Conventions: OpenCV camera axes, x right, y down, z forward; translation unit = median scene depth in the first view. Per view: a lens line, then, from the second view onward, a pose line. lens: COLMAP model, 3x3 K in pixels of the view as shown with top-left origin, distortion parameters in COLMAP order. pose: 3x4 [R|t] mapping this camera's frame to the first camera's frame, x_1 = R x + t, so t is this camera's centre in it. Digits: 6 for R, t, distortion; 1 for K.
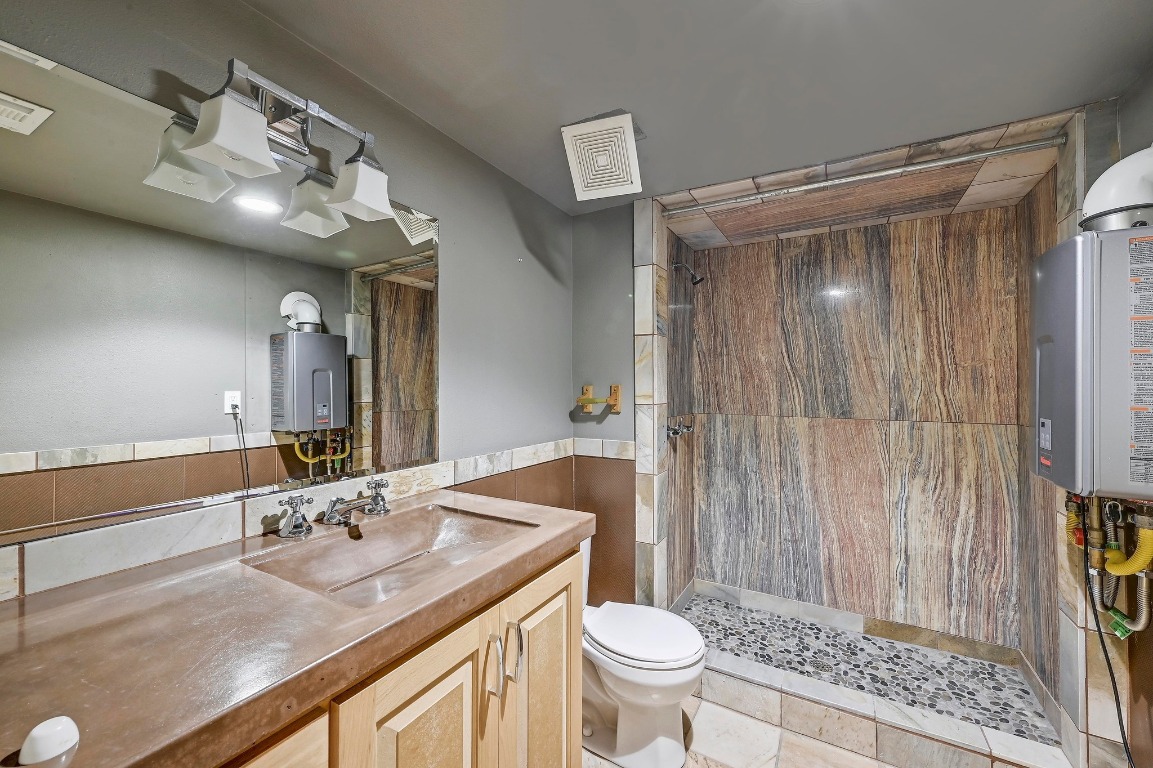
lens RADIAL K [[459.5, 0, 577.4], [0, 459.5, 383.5], [0, 0, 1]] dist [0.000173, -0.000249]
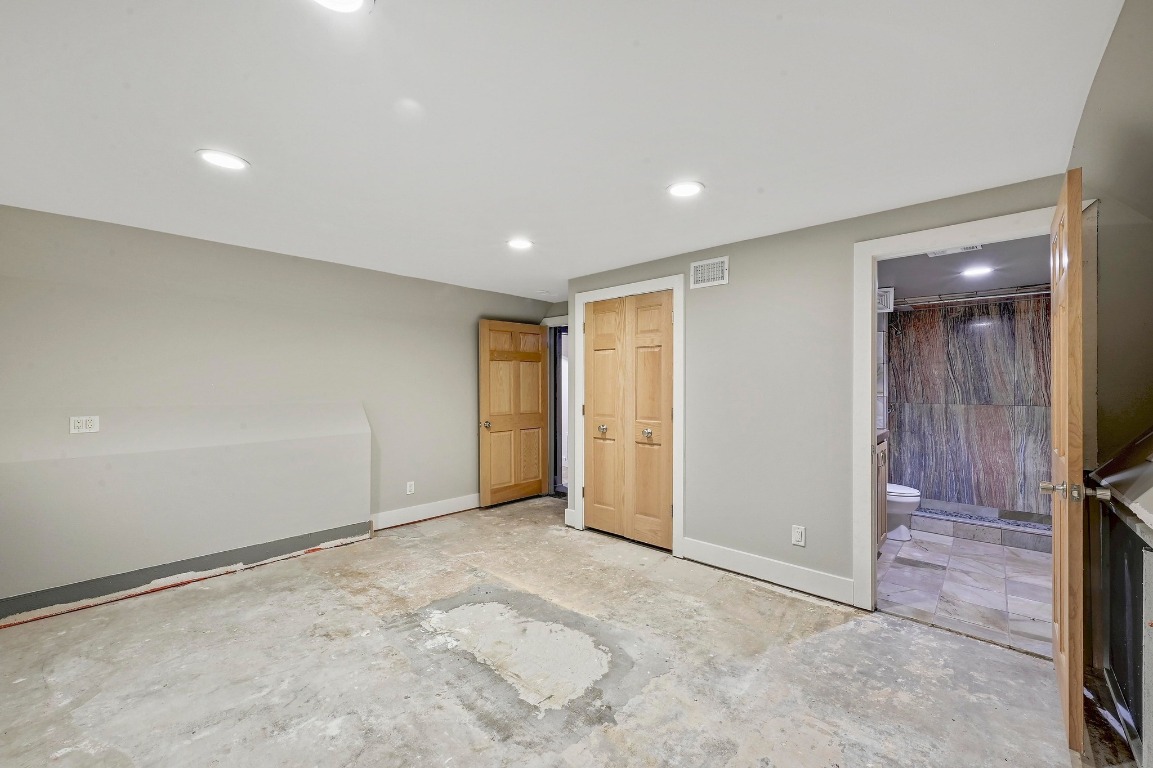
lens RADIAL K [[459.5, 0, 576.6], [0, 459.5, 385.9], [0, 0, 1]] dist [0.000173, -0.000249]
pose [[0.978049, -0.002172, -0.208363, -0.671223], [0.002706, 0.999994, 0.002278, -0.009779], [0.208357, -0.002792, 0.978049, -1.192692]]
